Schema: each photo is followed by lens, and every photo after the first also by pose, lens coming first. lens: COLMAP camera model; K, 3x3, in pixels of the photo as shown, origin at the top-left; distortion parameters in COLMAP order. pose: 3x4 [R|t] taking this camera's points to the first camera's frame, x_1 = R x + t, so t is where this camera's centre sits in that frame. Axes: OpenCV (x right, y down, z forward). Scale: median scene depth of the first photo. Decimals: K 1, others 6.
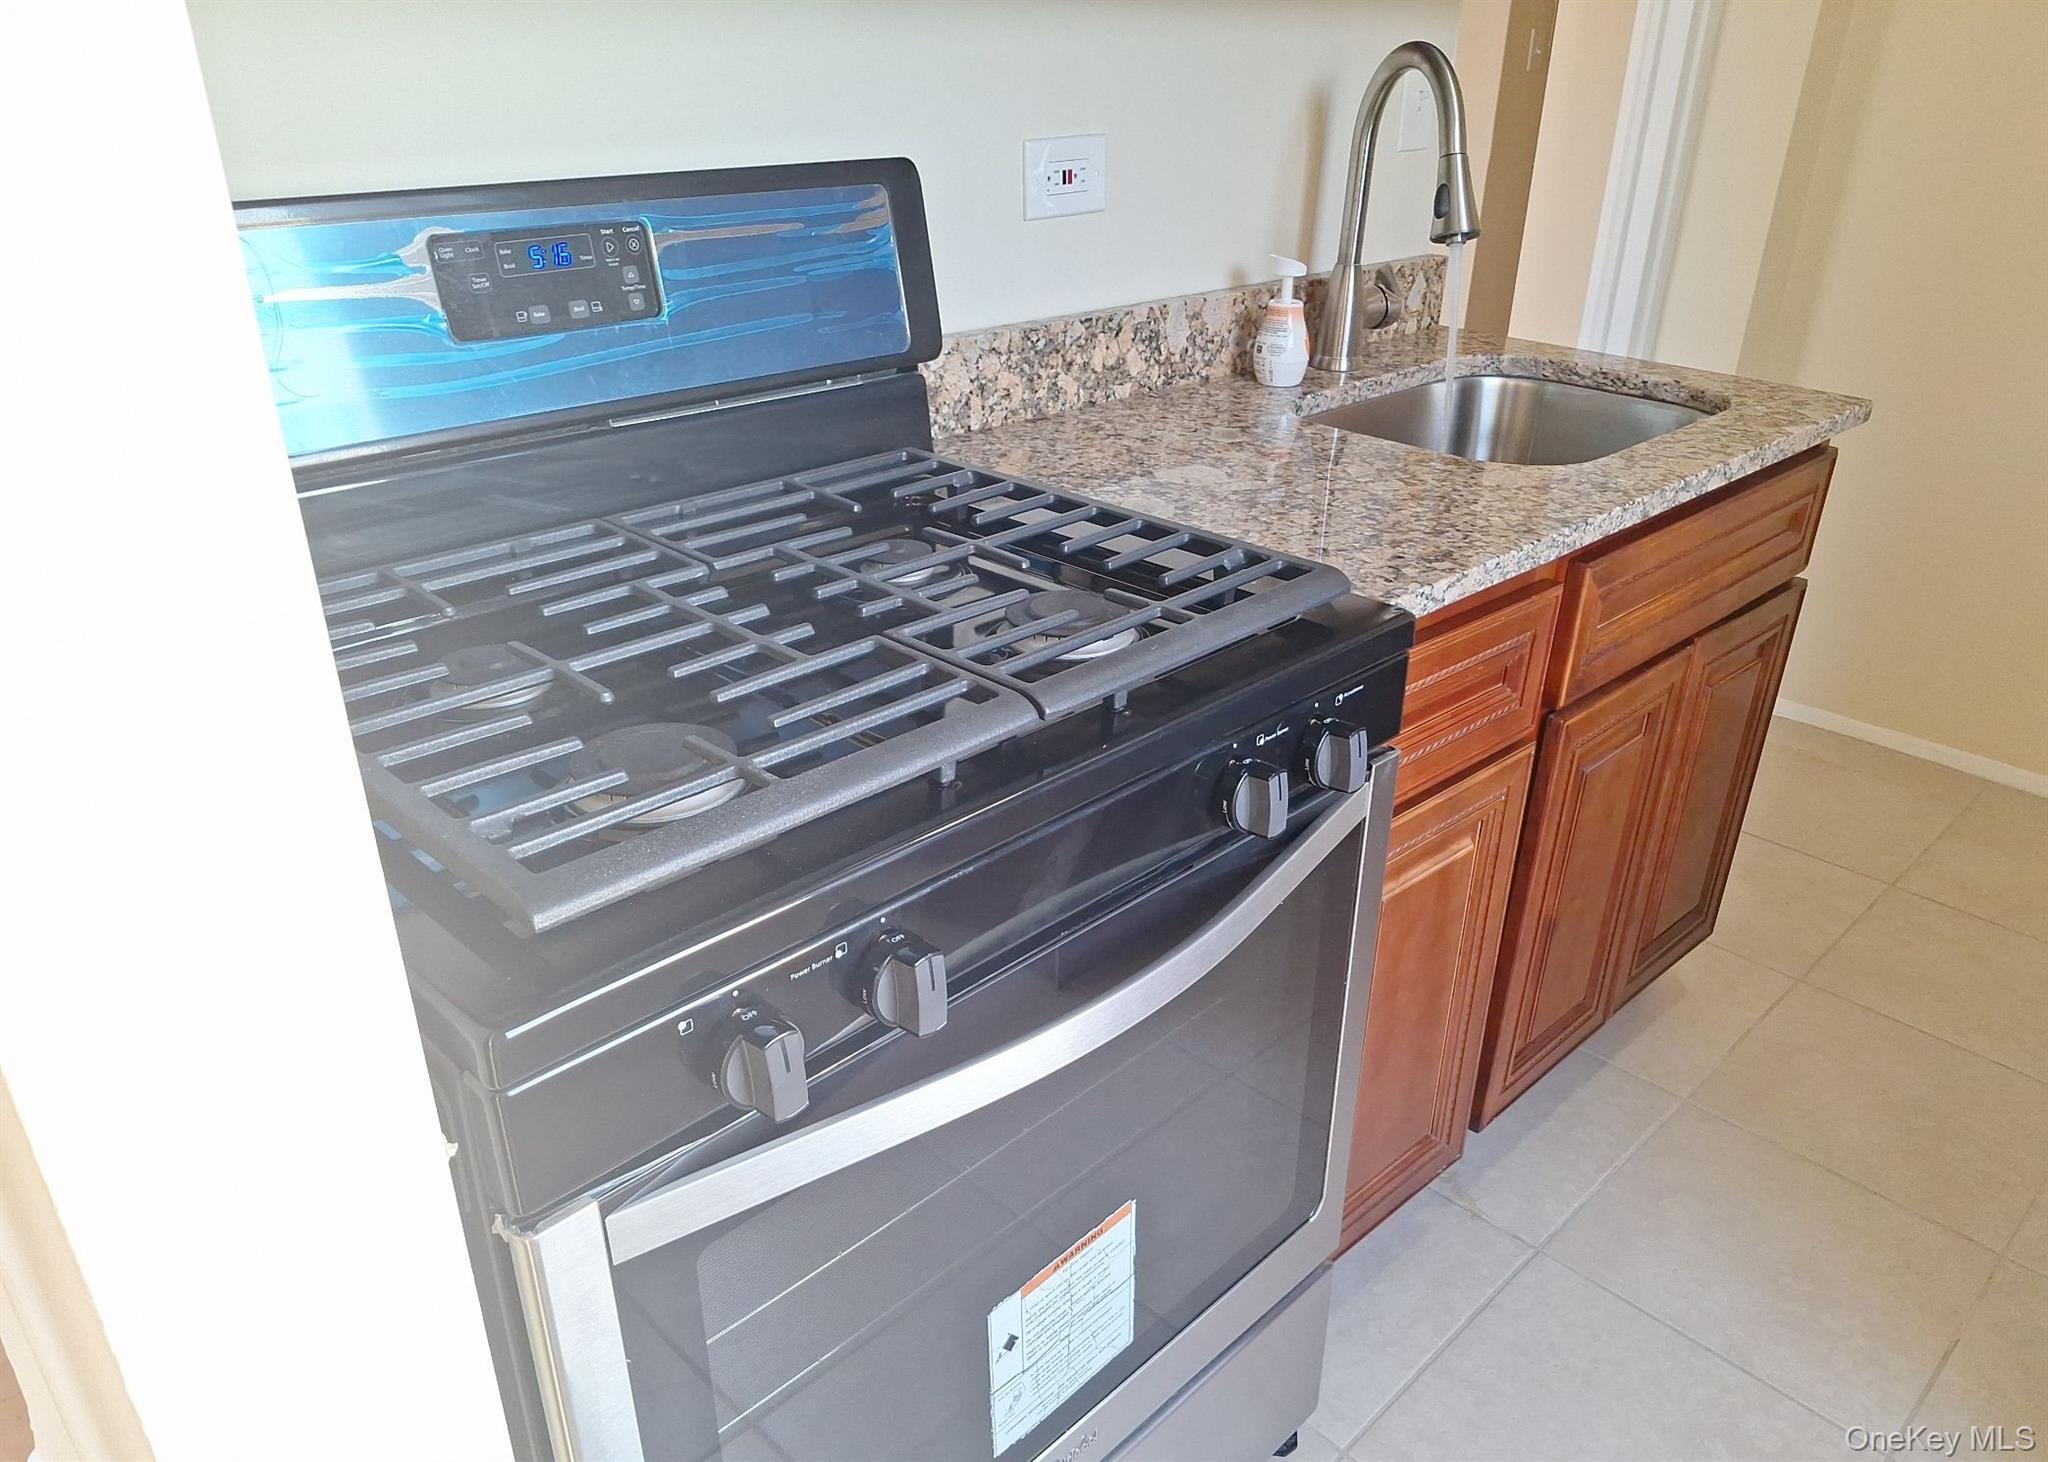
lens RADIAL K [[1452.9, 0, 1092.9], [0, 1452.9, 737.3], [0, 0, 1]] dist [0.034814, -0.001337]
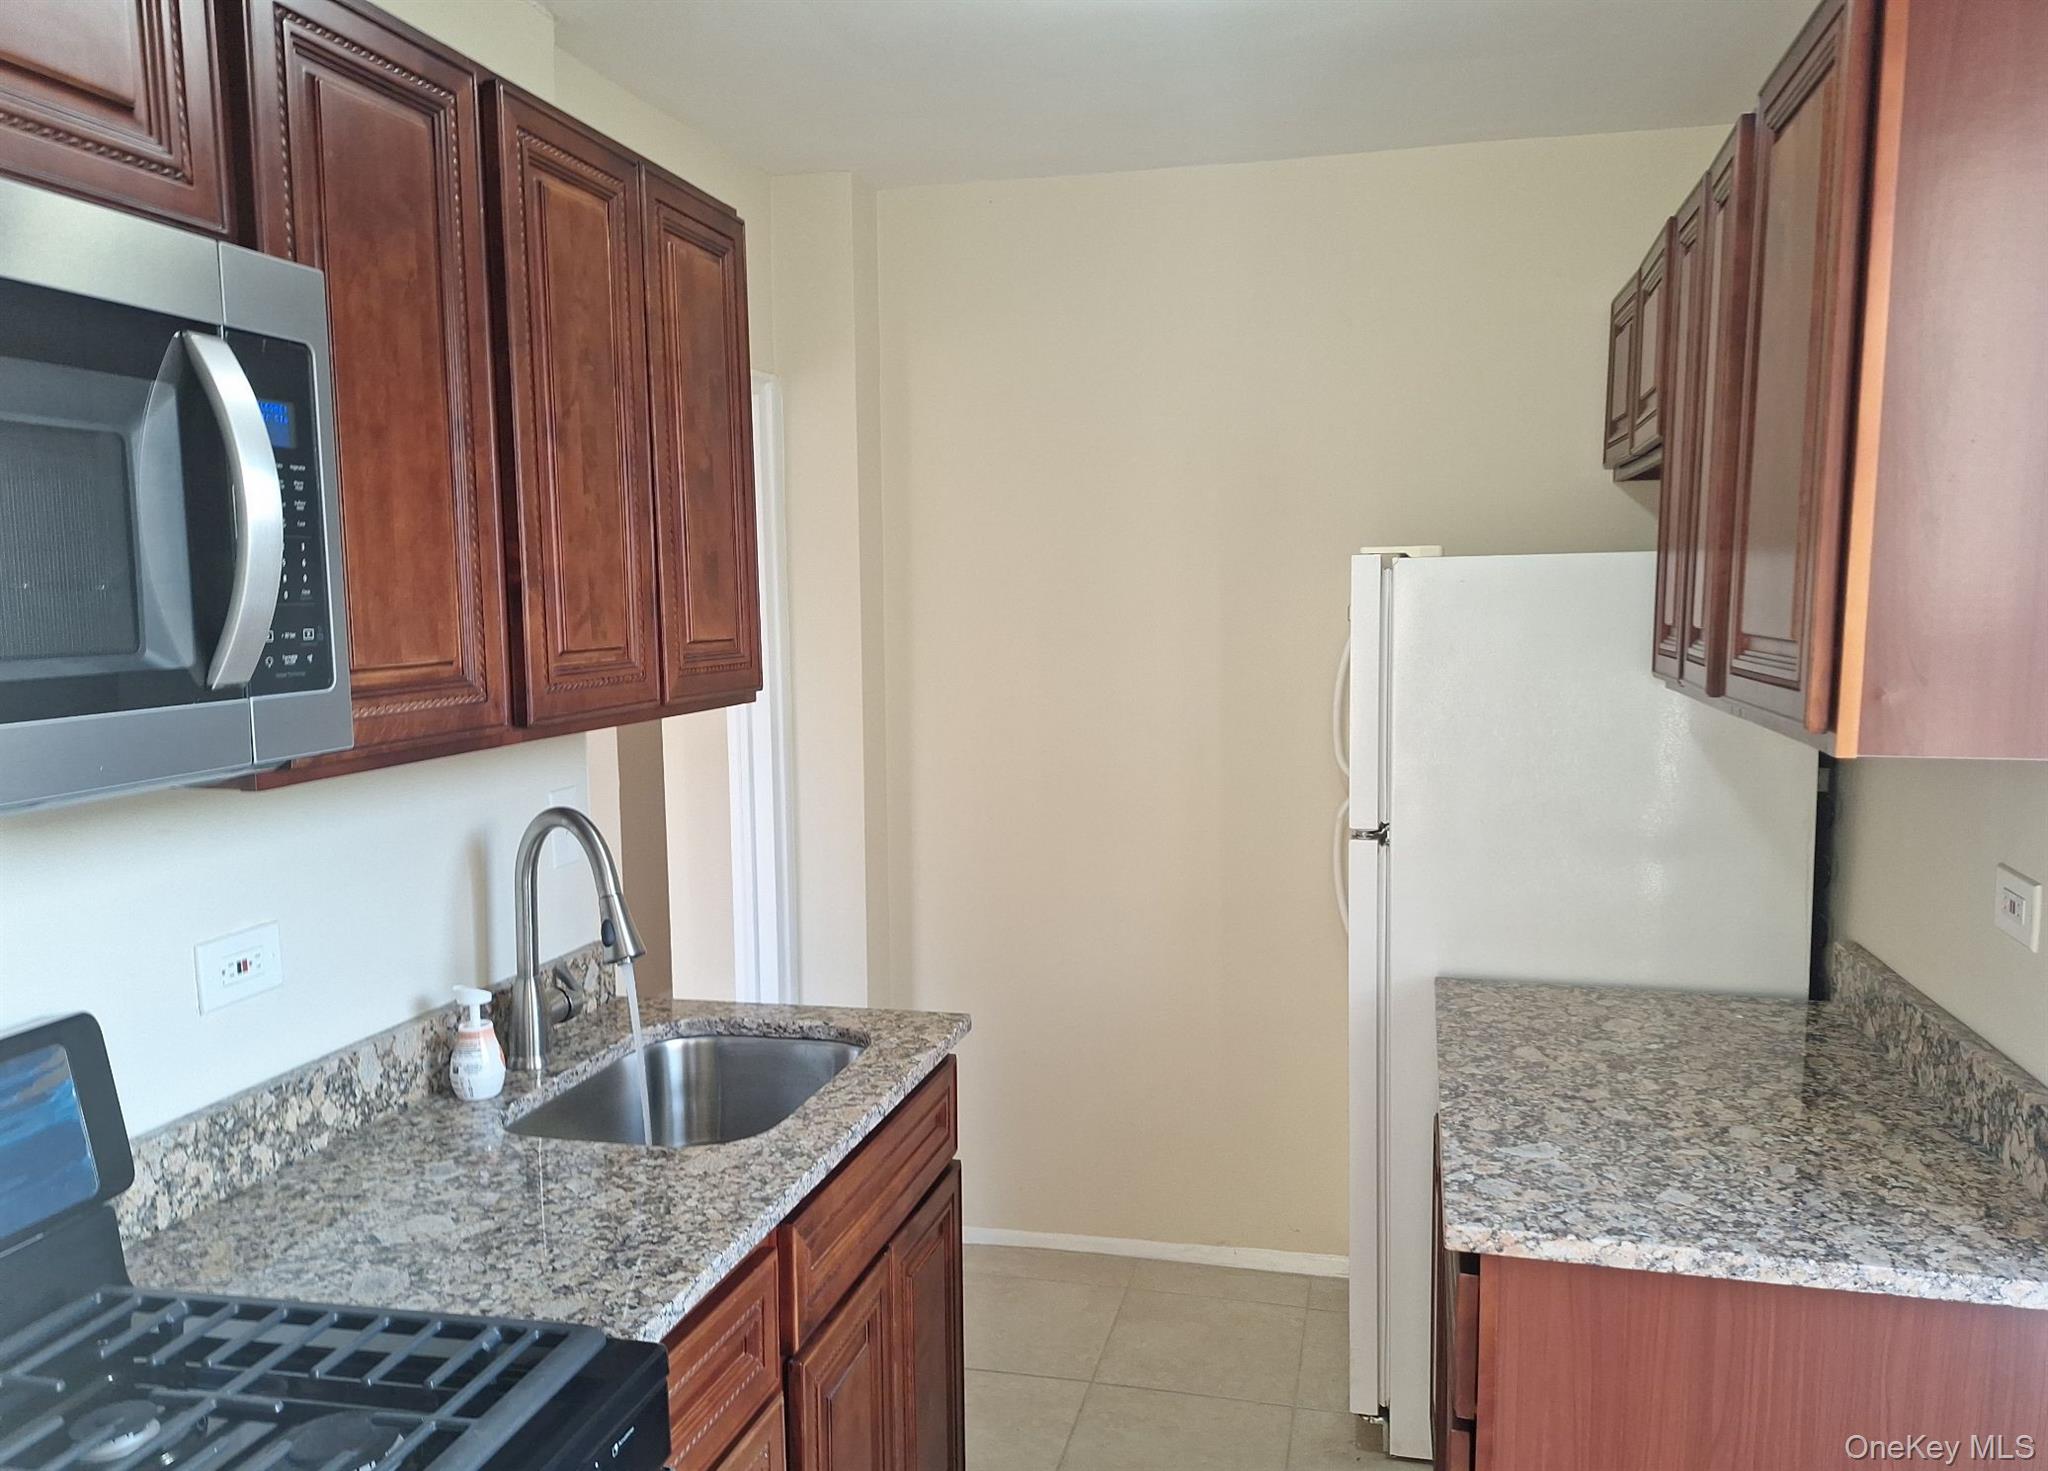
lens RADIAL K [[1476.5, 0, 1068.1], [0, 1476.5, 746.0], [0, 0, 1]] dist [0.036814, -0.060760]
pose [[0.848579, -0.097471, 0.520012, -0.050346], [0.265307, 0.928766, -0.258853, -0.091274], [-0.457739, 0.357620, 0.813992, -0.187596]]
